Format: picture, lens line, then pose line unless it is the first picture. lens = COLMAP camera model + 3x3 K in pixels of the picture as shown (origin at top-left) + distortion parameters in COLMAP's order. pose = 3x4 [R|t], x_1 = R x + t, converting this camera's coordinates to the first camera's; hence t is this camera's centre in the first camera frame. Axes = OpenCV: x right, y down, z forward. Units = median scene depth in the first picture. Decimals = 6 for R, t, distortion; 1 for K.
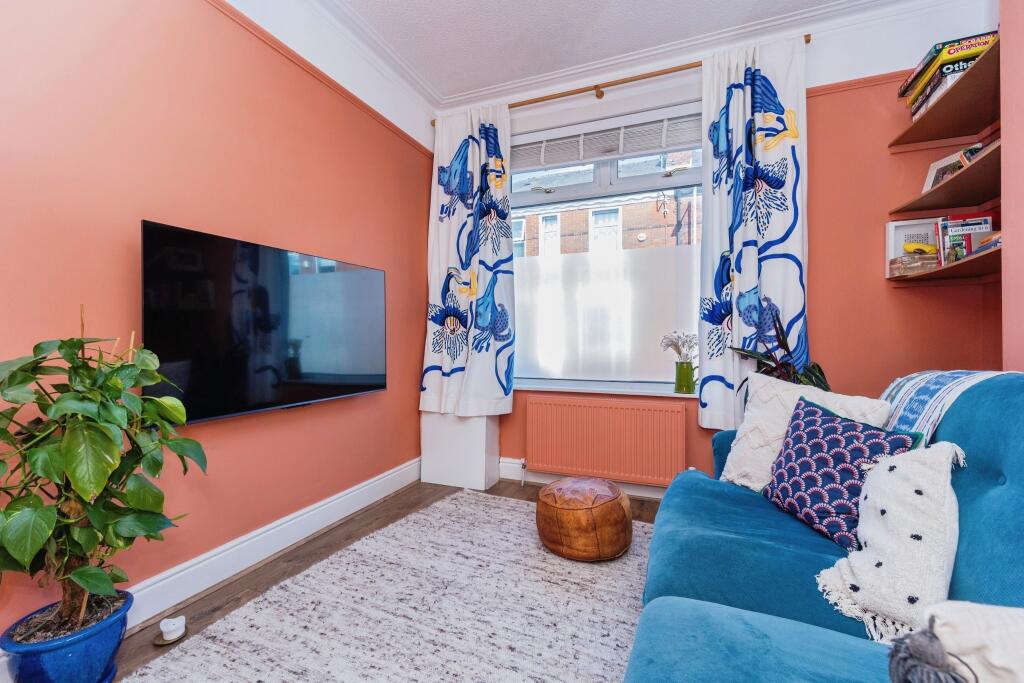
lens RADIAL K [[435.6, 0, 509.6], [0, 435.6, 337.7], [0, 0, 1]] dist [0.001898, -0.000026]
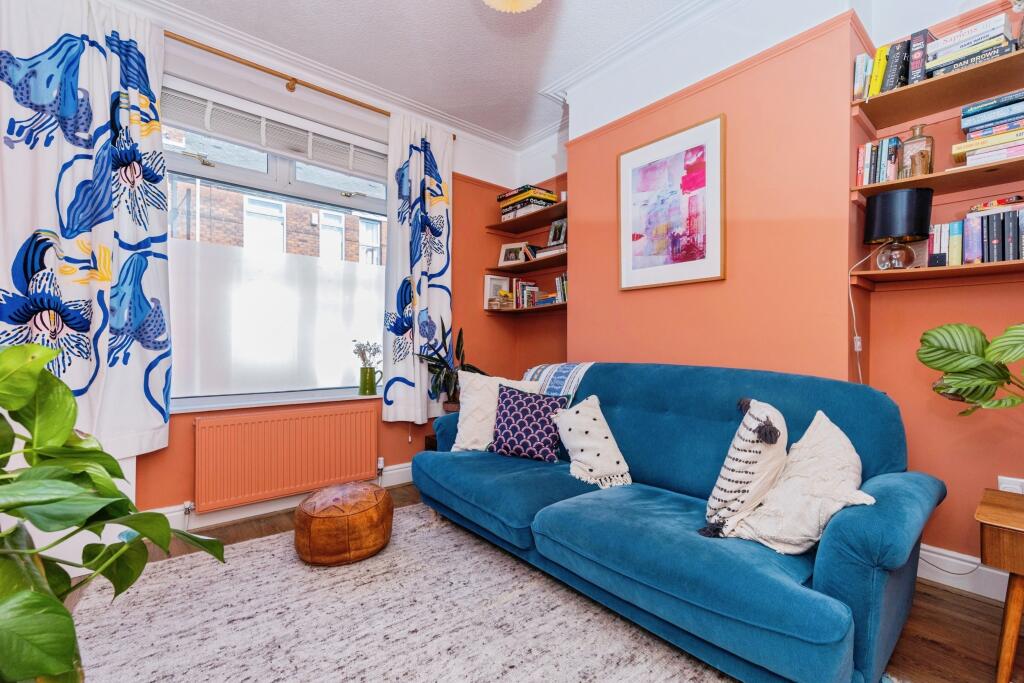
lens RADIAL K [[442.0, 0, 510.3], [0, 442.0, 346.7], [0, 0, 1]] dist [0.002160, 0.000276]
pose [[0.459400, 0.002688, 0.888225, -0.494736], [-0.003870, 0.999992, -0.001024, 0.001717], [-0.888221, -0.002967, 0.459407, 0.161028]]
